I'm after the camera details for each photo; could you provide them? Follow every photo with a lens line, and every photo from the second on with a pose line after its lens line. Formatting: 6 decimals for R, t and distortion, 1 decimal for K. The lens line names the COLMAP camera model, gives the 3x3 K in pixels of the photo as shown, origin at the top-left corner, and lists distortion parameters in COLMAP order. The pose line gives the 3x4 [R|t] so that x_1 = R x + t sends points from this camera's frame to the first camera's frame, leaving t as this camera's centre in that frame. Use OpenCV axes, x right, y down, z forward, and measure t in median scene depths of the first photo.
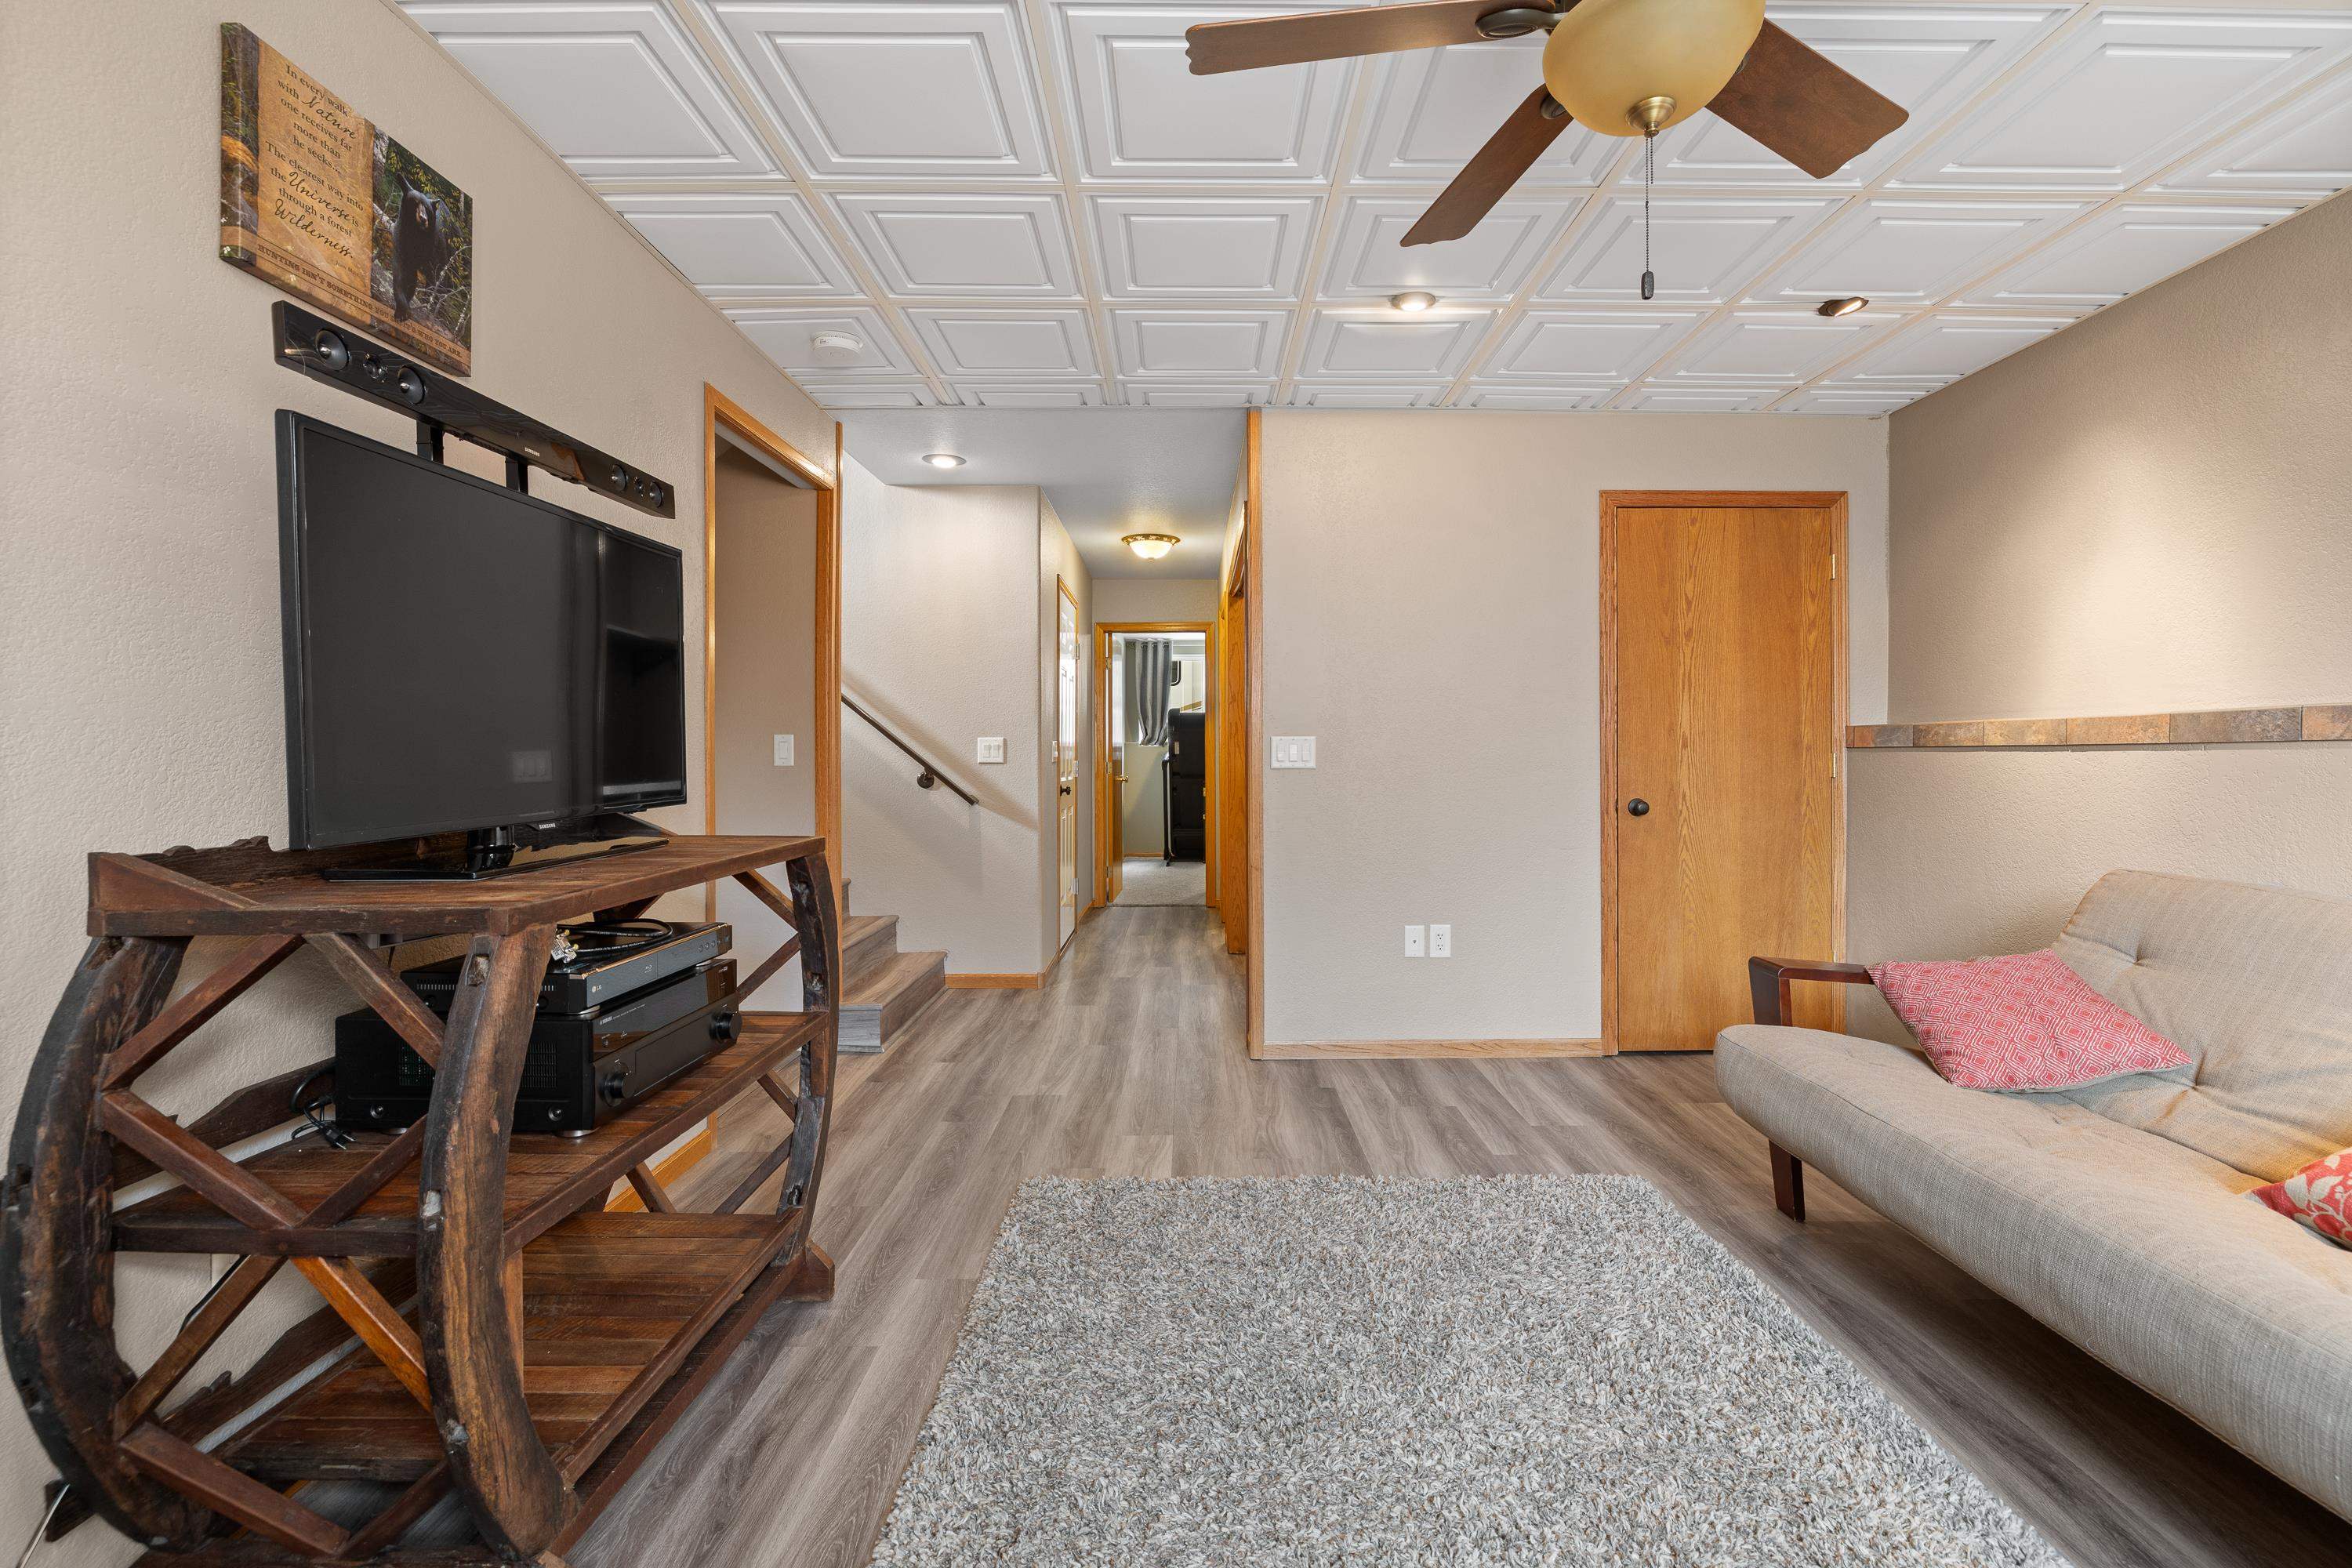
lens RADIAL K [[1028.0, 0, 1187.9], [0, 1028.0, 762.8], [0, 0, 1]] dist [0.000505, 0.000665]
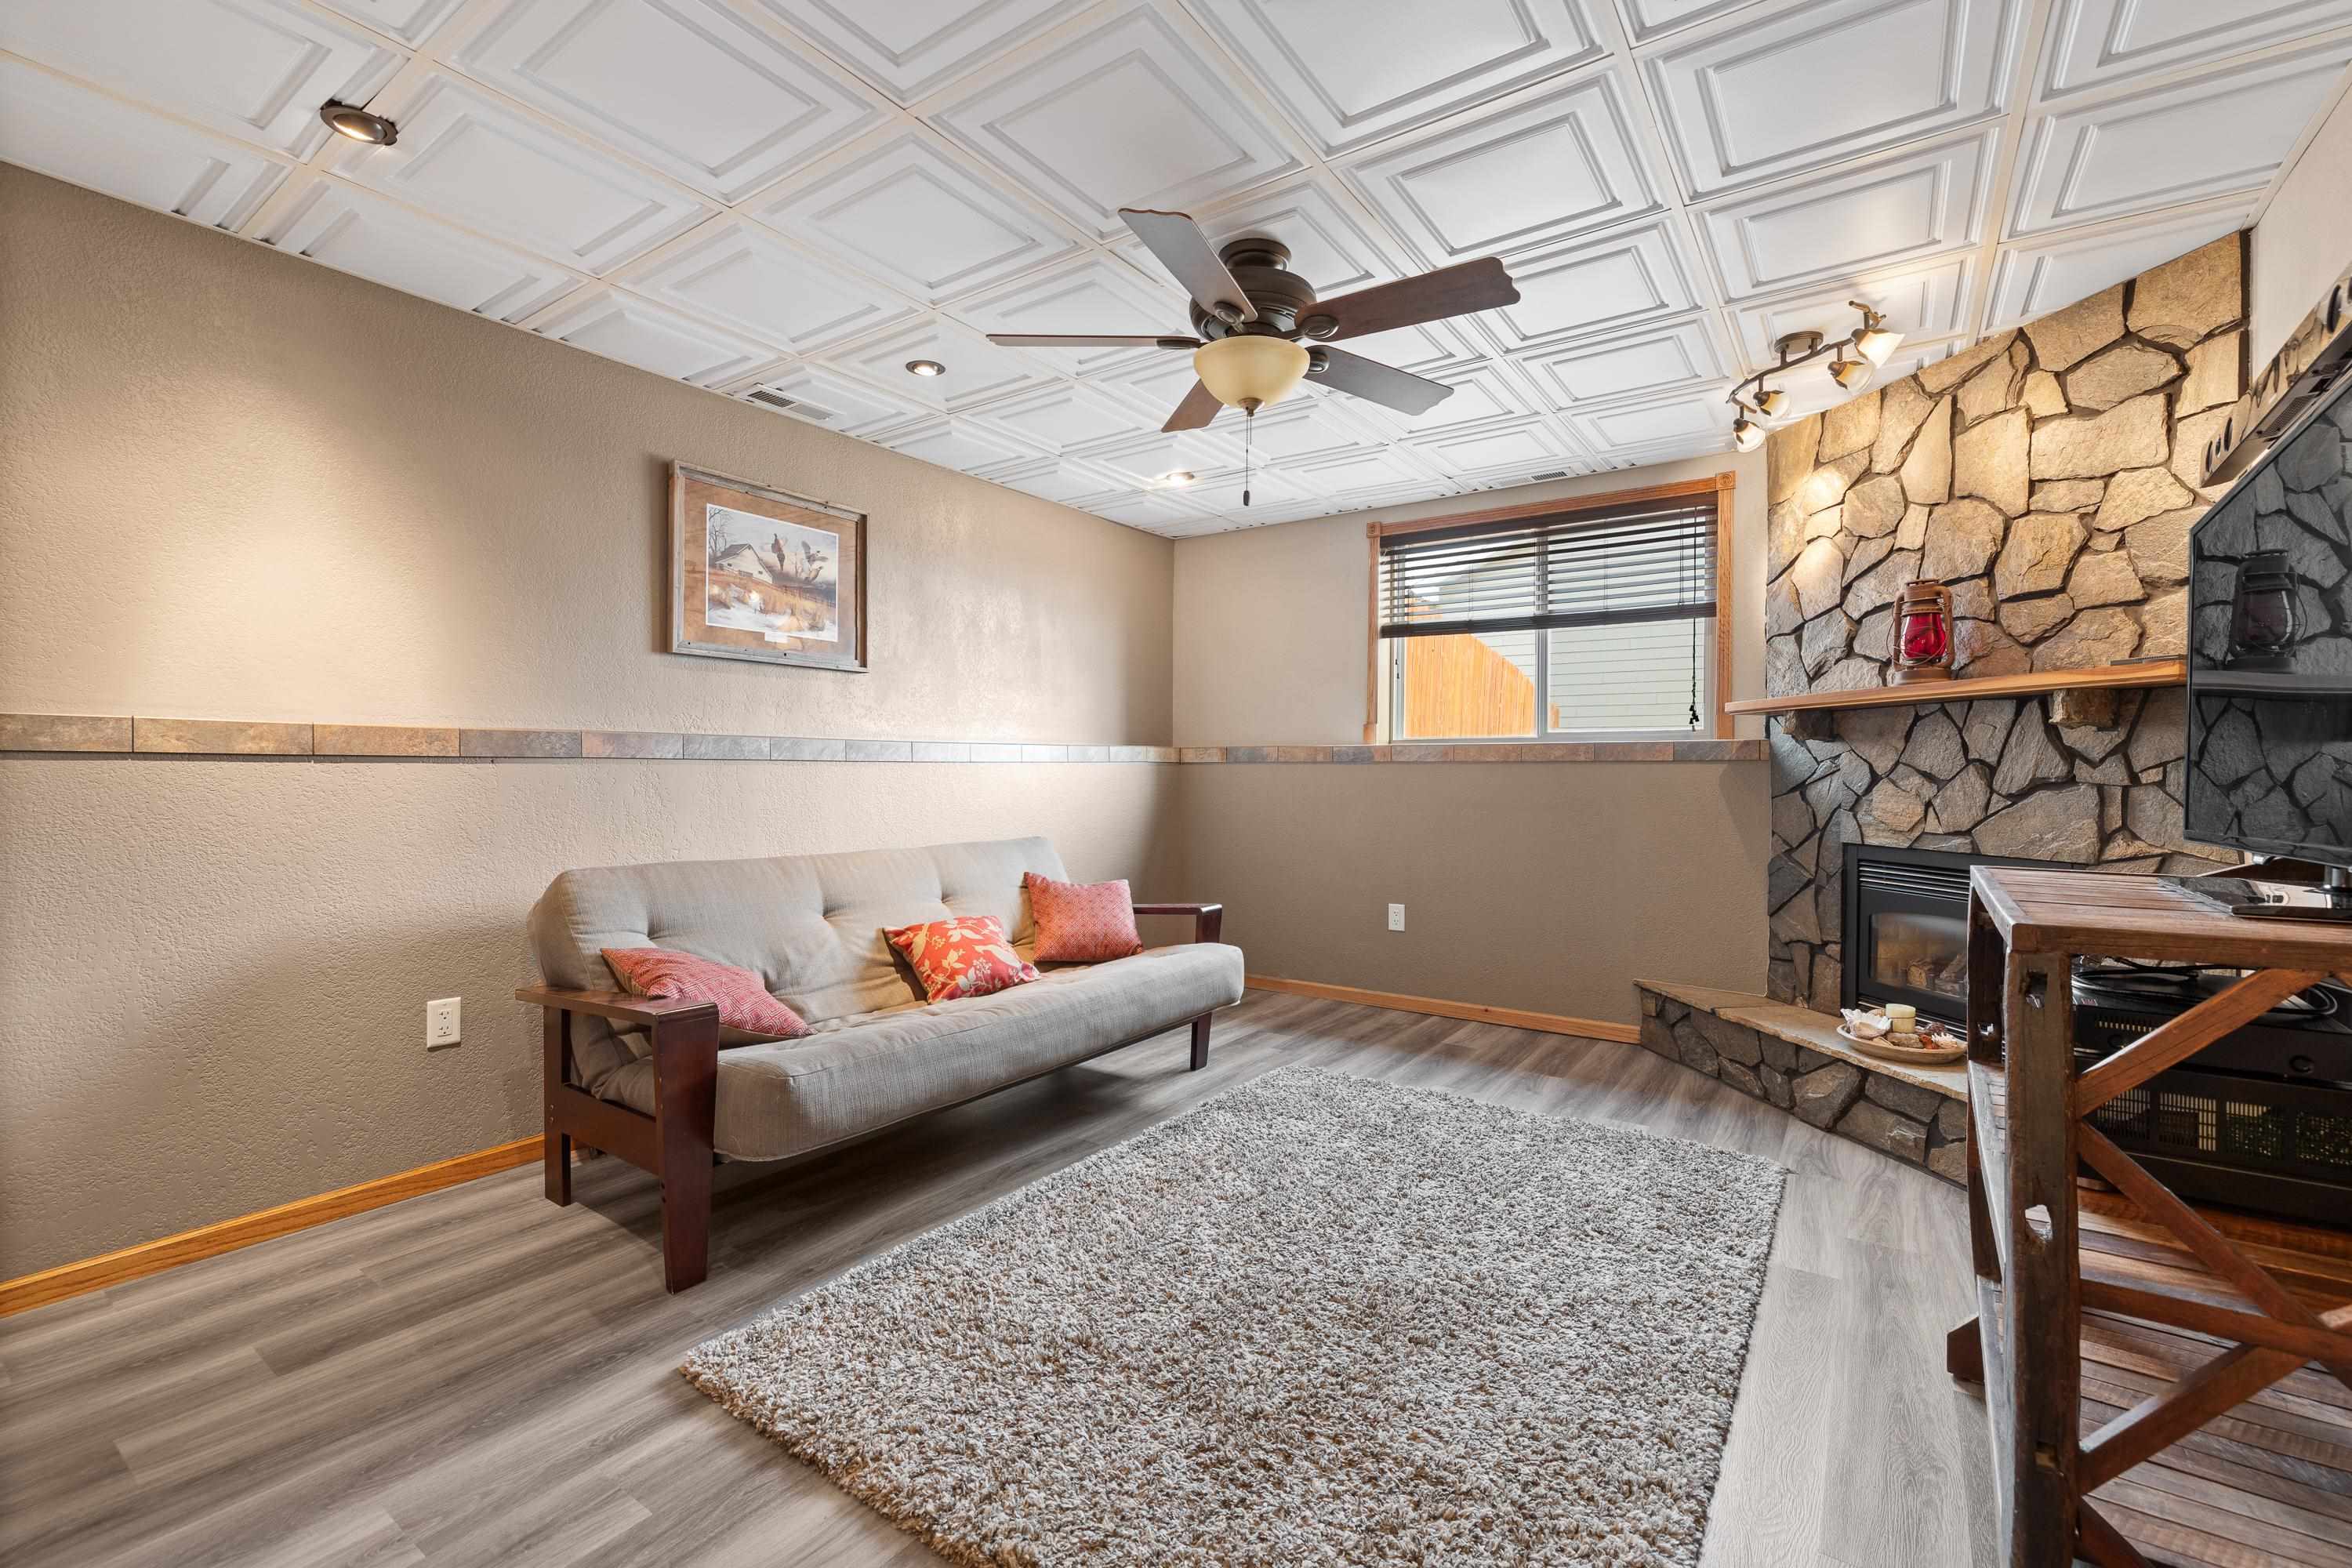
lens RADIAL K [[1028.0, 0, 1190.7], [0, 1028.0, 778.9], [0, 0, 1]] dist [0.000505, 0.000665]
pose [[-0.823834, -0.005925, 0.566800, -0.328648], [0.001308, 0.999923, 0.012353, -0.009746], [-0.566830, 0.010918, -0.823763, 1.793018]]
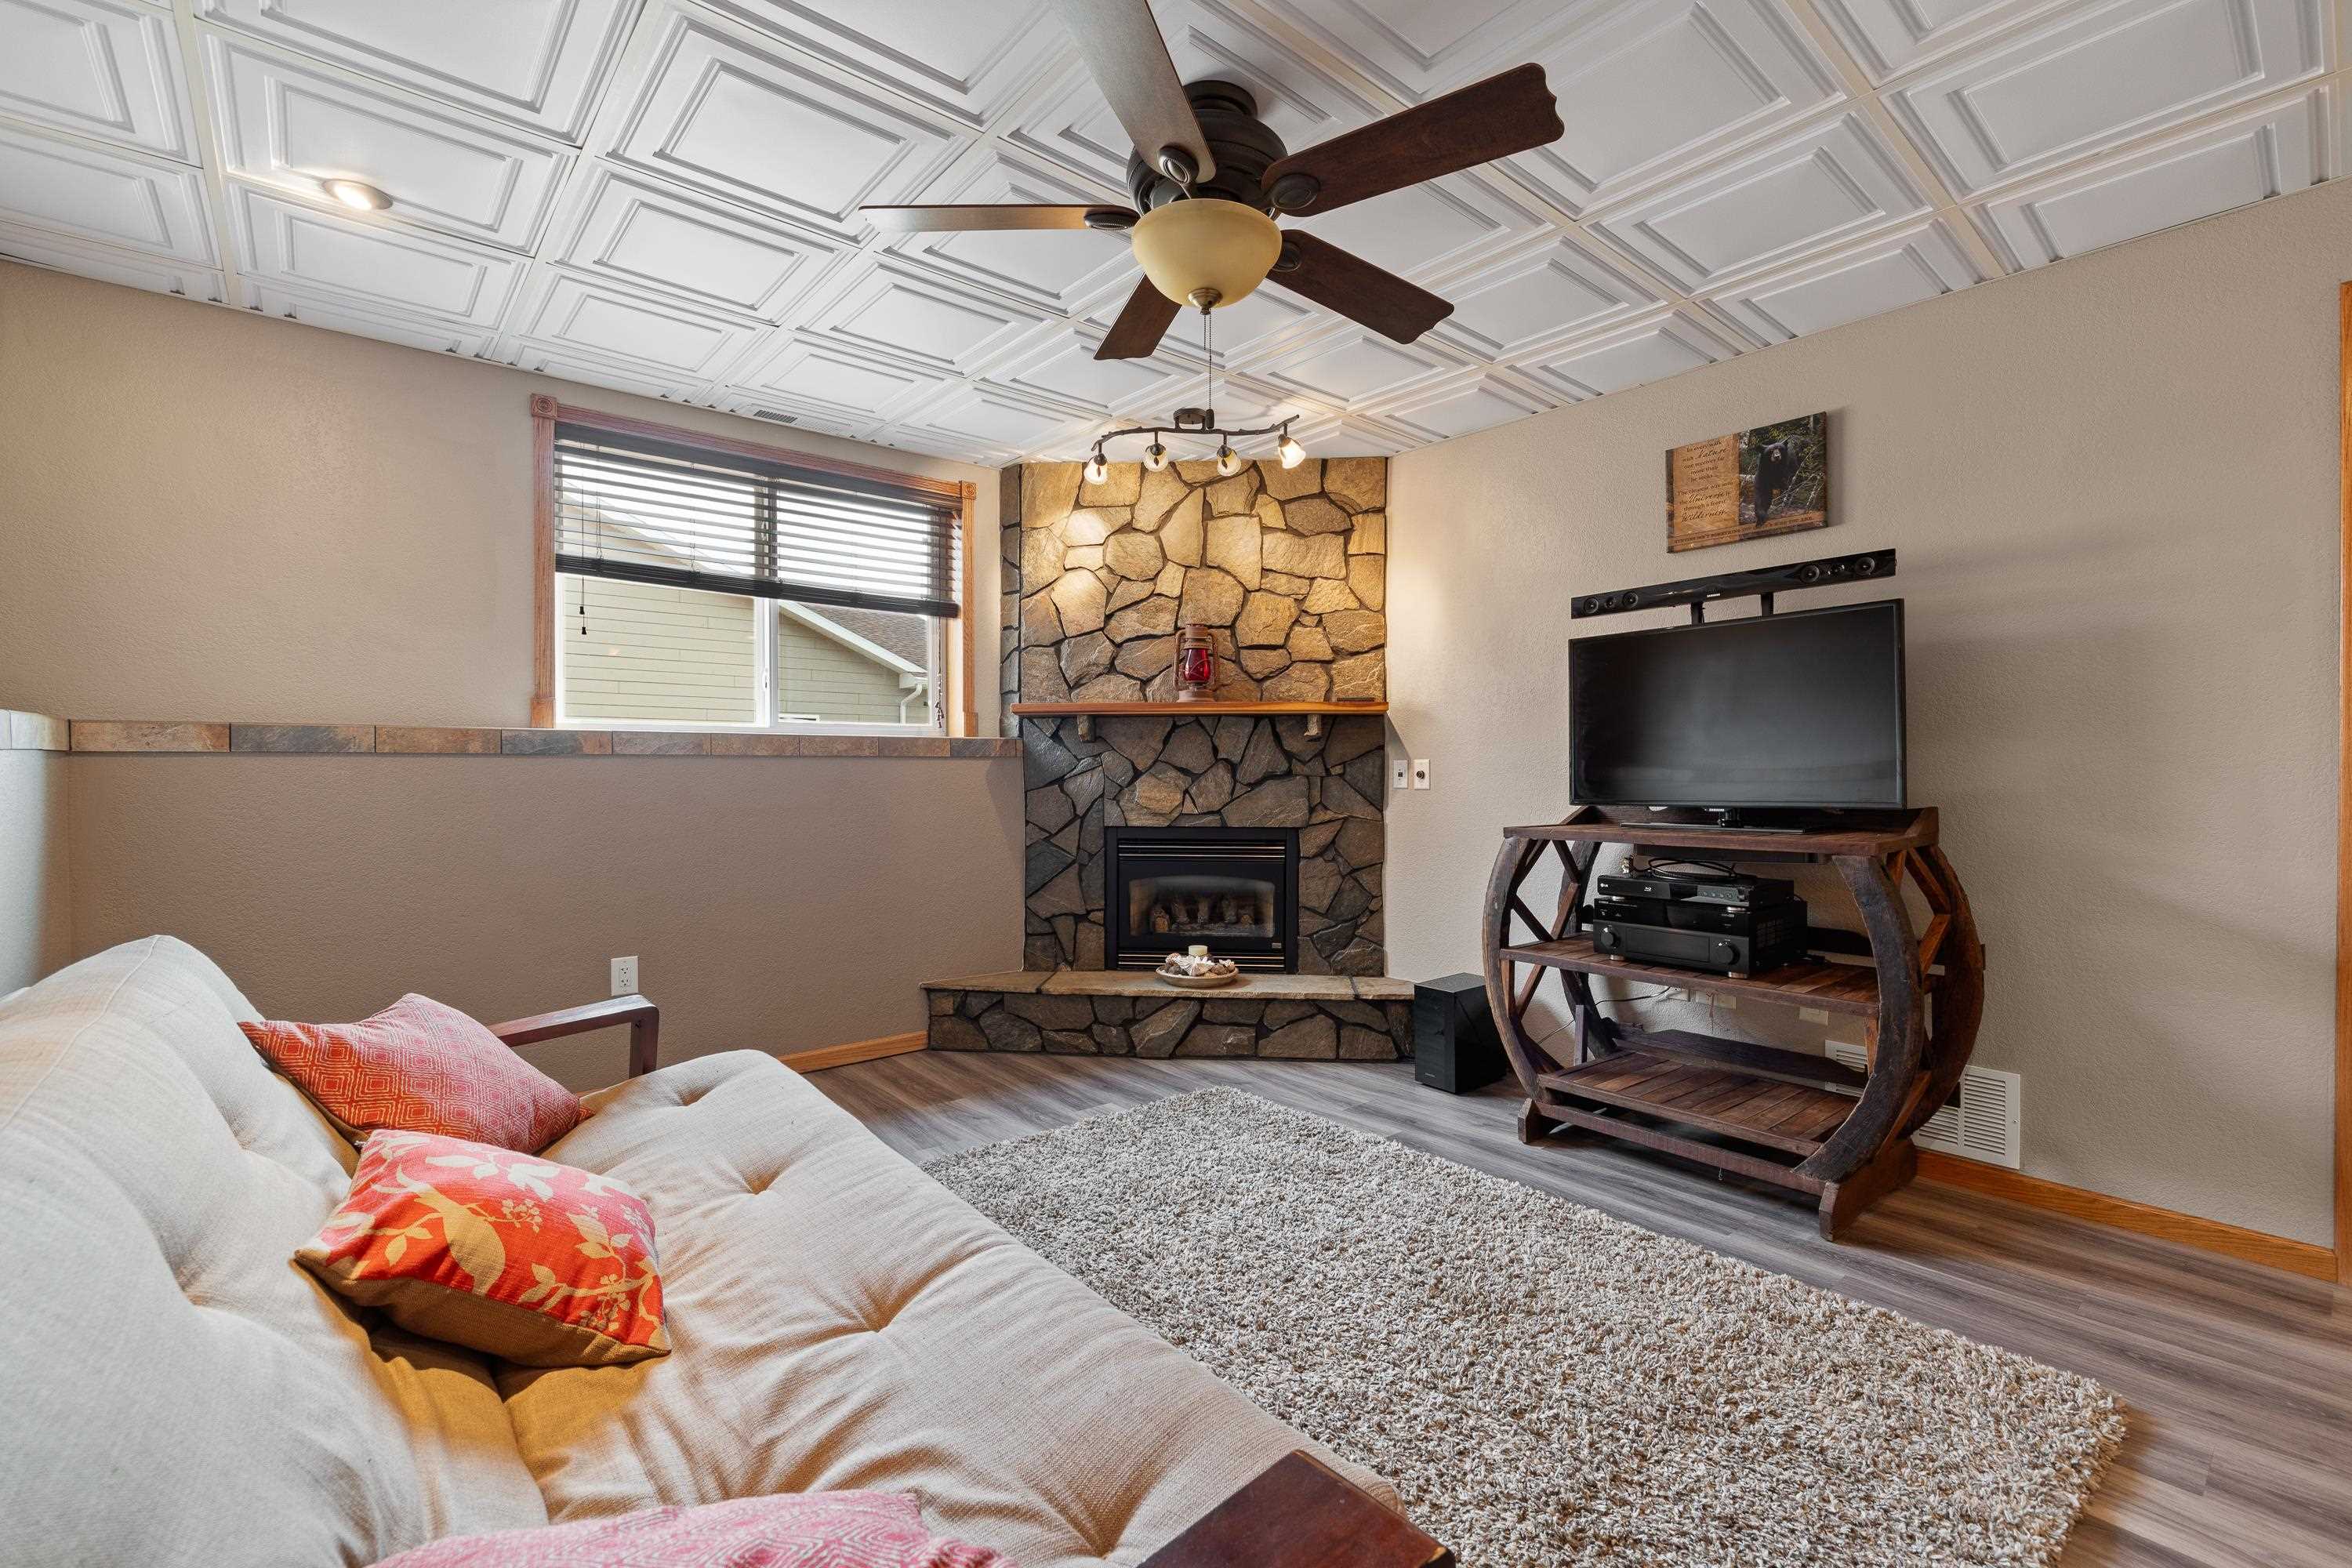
lens RADIAL K [[1028.0, 0, 1195.6], [0, 1028.0, 776.0], [0, 0, 1]] dist [0.000505, 0.000665]
pose [[-0.755260, 0.006516, -0.655393, 0.973405], [-0.004420, 0.999877, 0.015034, -0.014151], [0.655411, 0.014251, -0.755138, 1.447725]]
